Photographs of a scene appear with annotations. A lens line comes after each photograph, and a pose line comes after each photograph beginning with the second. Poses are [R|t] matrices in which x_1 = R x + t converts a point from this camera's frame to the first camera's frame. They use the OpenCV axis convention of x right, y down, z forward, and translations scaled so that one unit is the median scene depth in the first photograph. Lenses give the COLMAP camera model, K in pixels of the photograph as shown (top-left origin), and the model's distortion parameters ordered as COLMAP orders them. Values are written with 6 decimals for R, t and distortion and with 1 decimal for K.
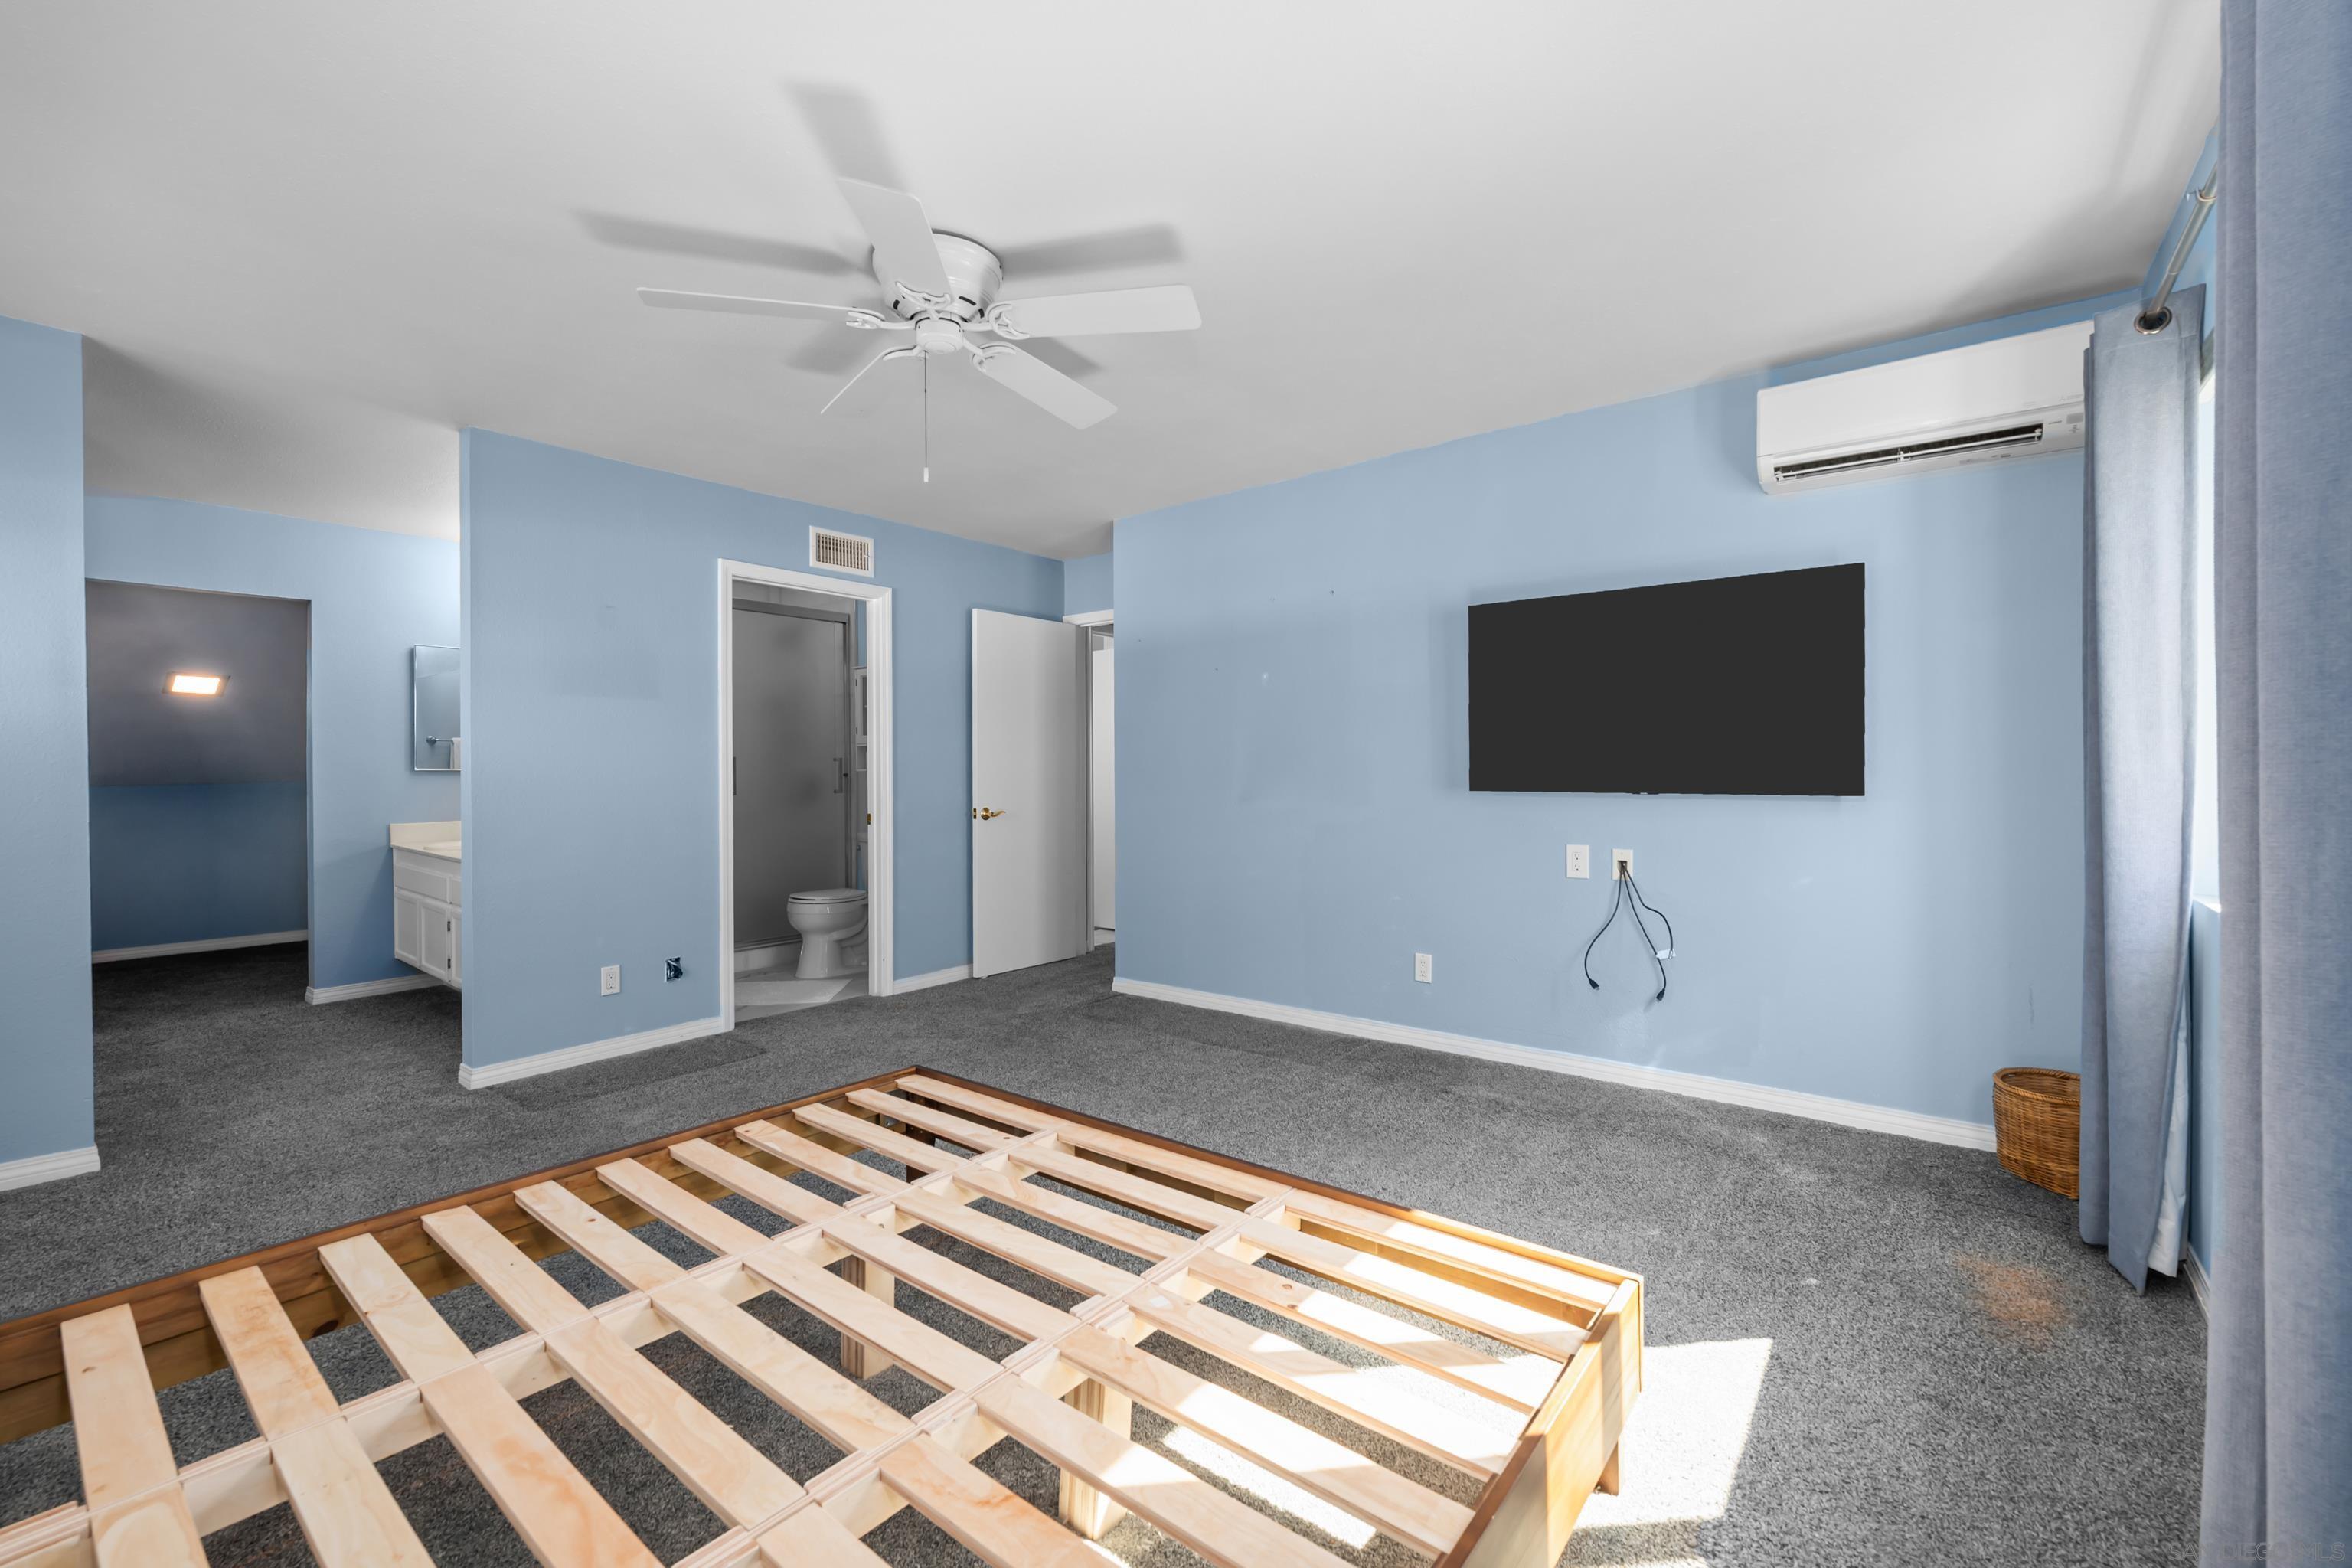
lens RADIAL K [[951.5, 0, 1176.3], [0, 951.5, 794.0], [0, 0, 1]] dist [-0.003807, 0.001275]
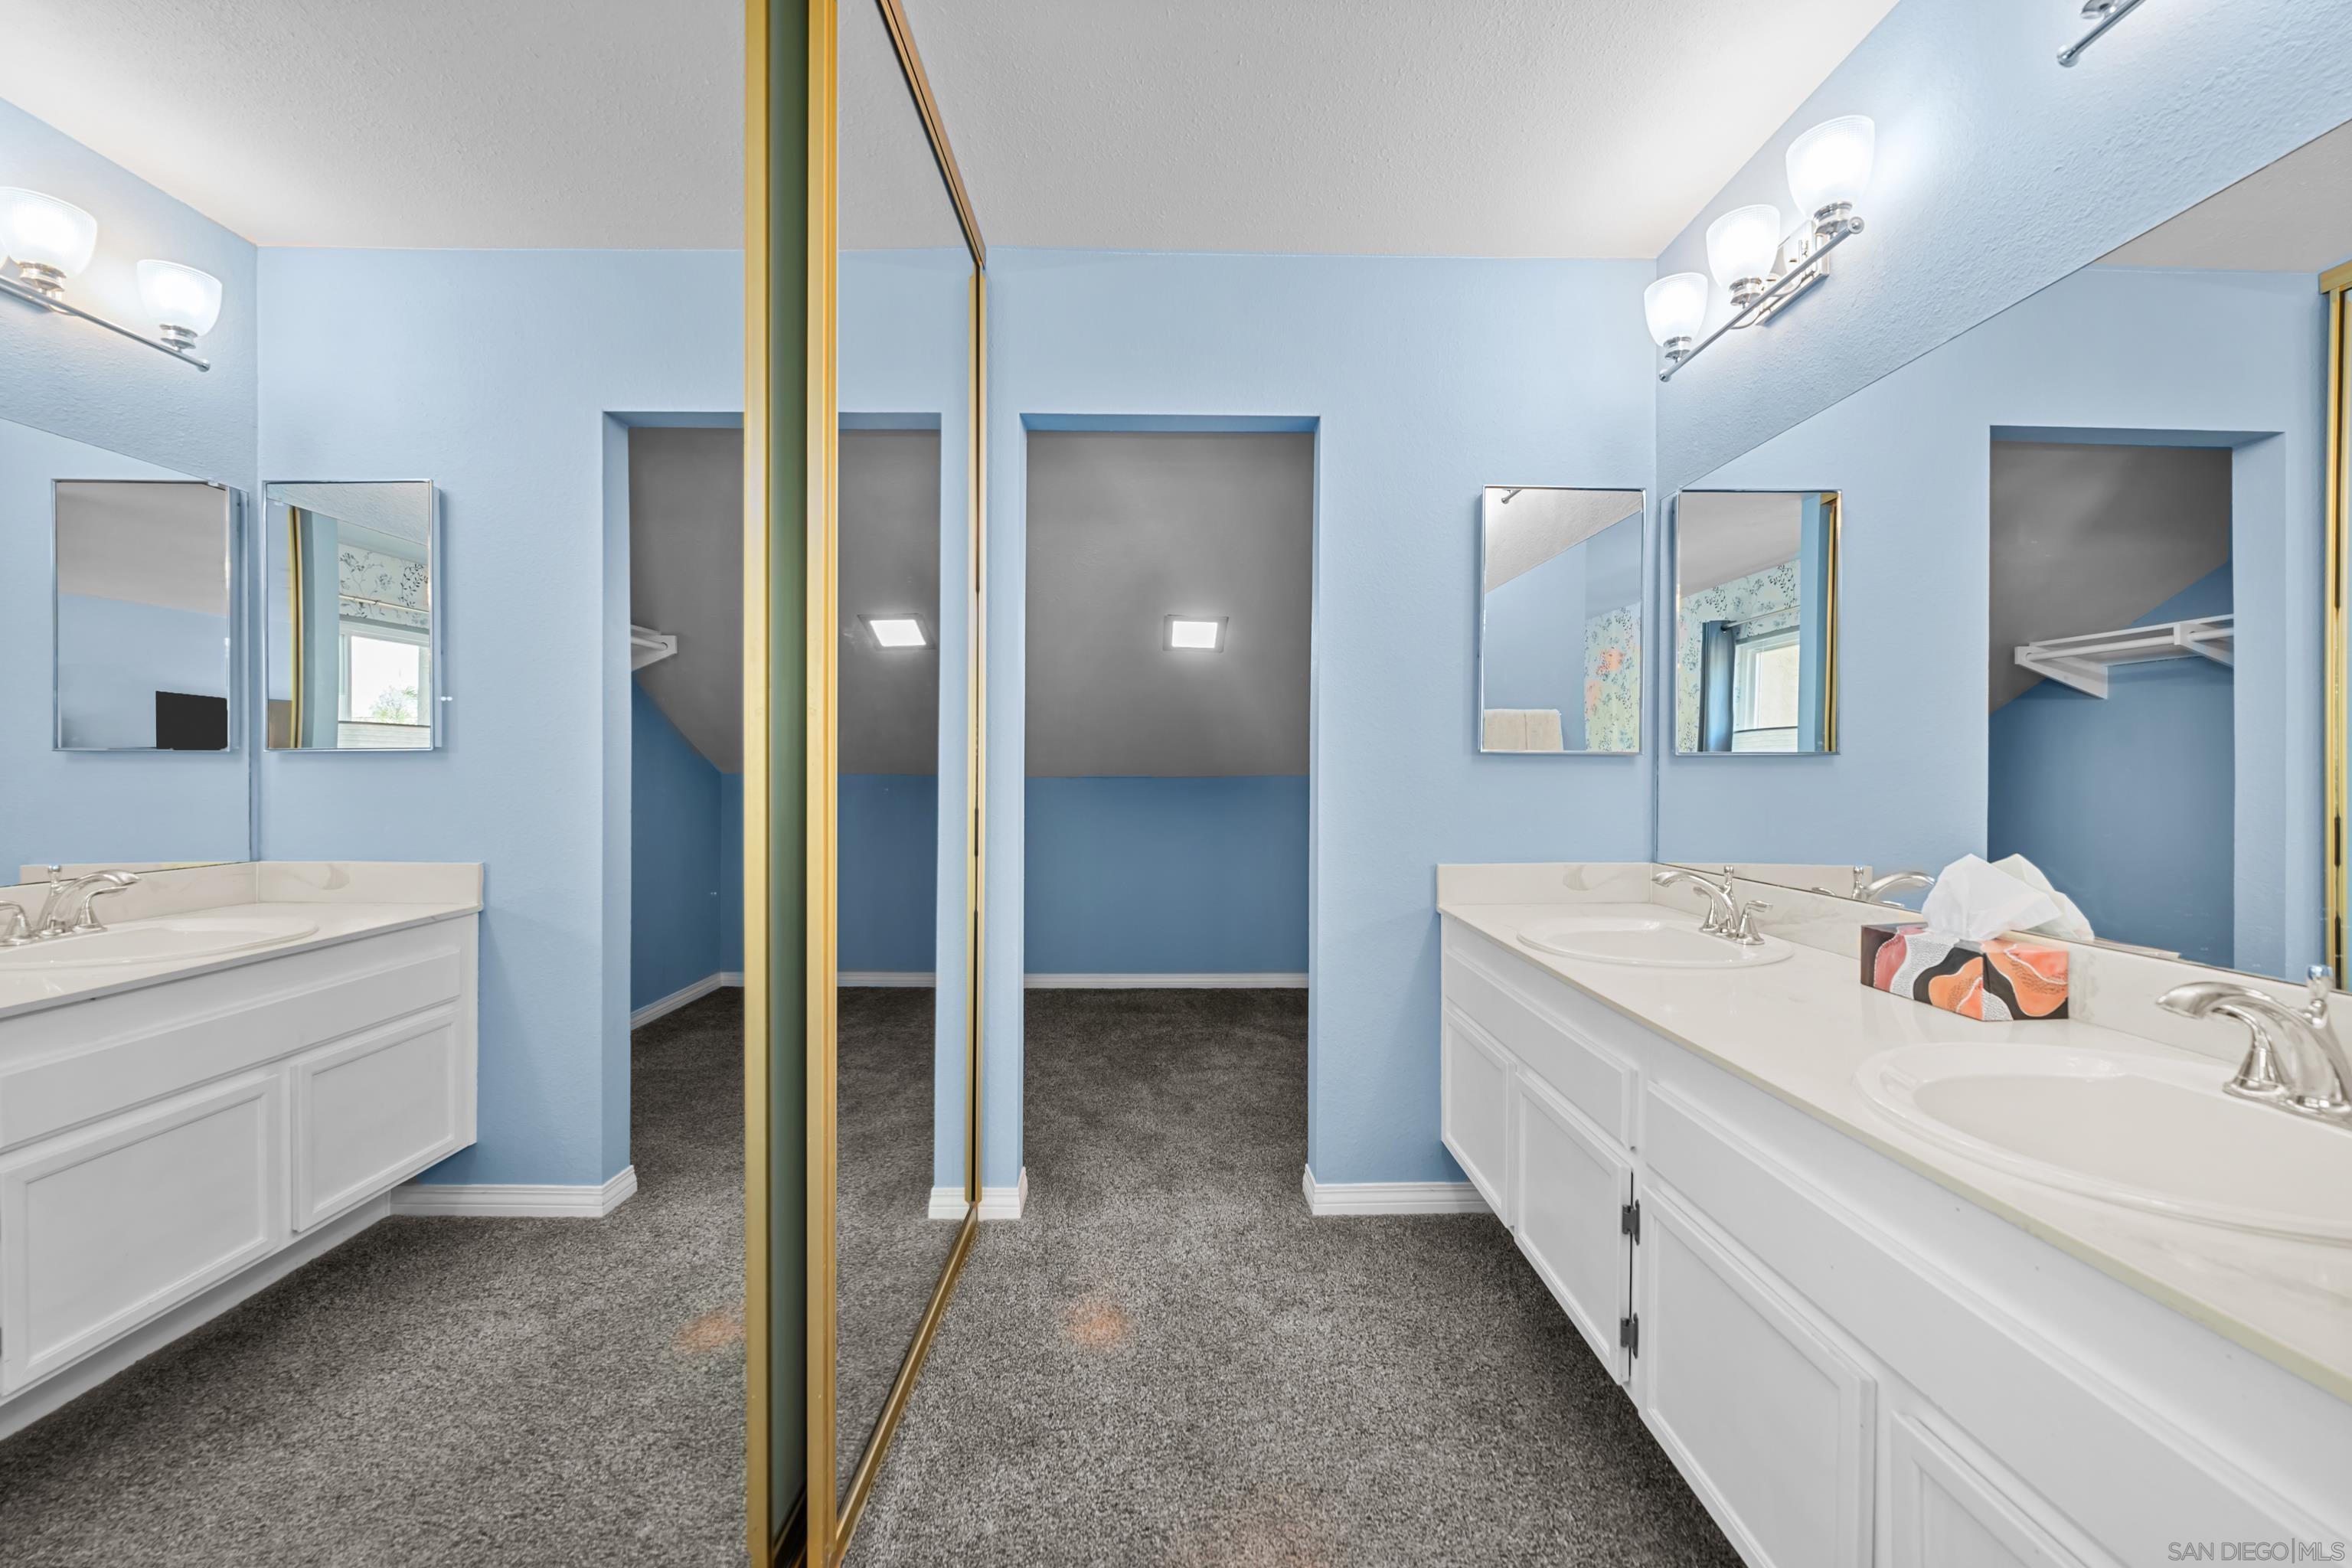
lens RADIAL K [[951.5, 0, 1175.9], [0, 951.5, 776.8], [0, 0, 1]] dist [-0.003807, 0.001275]
pose [[0.637606, 0.012968, -0.770254, -0.538896], [-0.011234, 0.999909, 0.007536, -0.015024], [0.770281, 0.003848, 0.637693, 0.586993]]
